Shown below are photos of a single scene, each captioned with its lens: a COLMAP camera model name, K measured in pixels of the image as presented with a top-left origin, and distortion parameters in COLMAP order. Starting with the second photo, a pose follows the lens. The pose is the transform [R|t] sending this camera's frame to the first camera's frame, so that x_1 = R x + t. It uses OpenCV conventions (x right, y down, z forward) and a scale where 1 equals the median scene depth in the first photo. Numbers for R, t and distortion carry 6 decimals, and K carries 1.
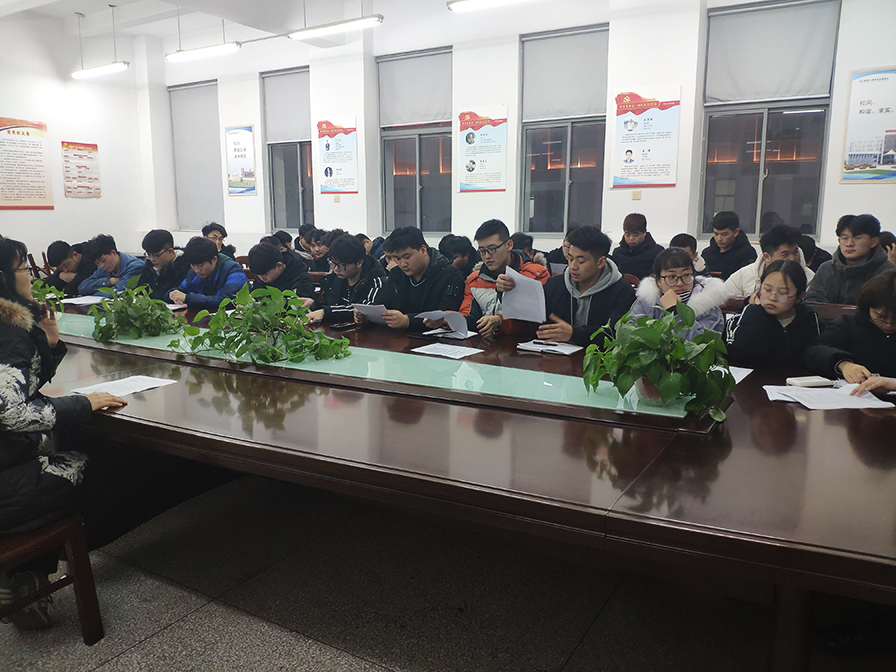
lens RADIAL K [[724.5, 0, 440.8], [0, 724.5, 343.1], [0, 0, 1]] dist [0.021455, -0.062946]
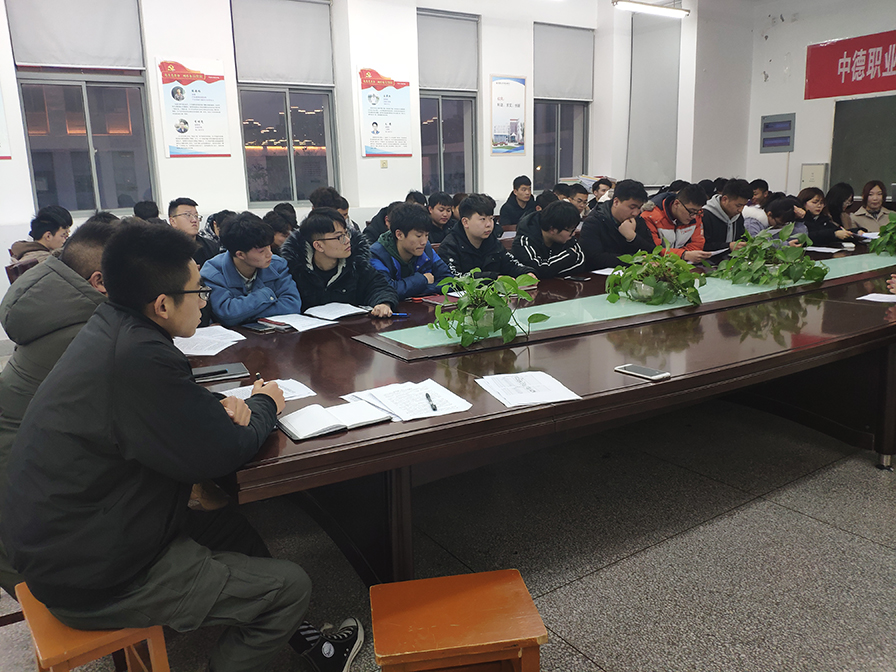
lens RADIAL K [[724.5, 0, 451.2], [0, 724.5, 334.5], [0, 0, 1]] dist [0.021455, -0.062946]
pose [[0.430377, -0.195450, 0.881235, -0.735555], [0.180929, 0.975142, 0.127916, -0.069014], [-0.884330, 0.104389, 0.455041, 0.425725]]
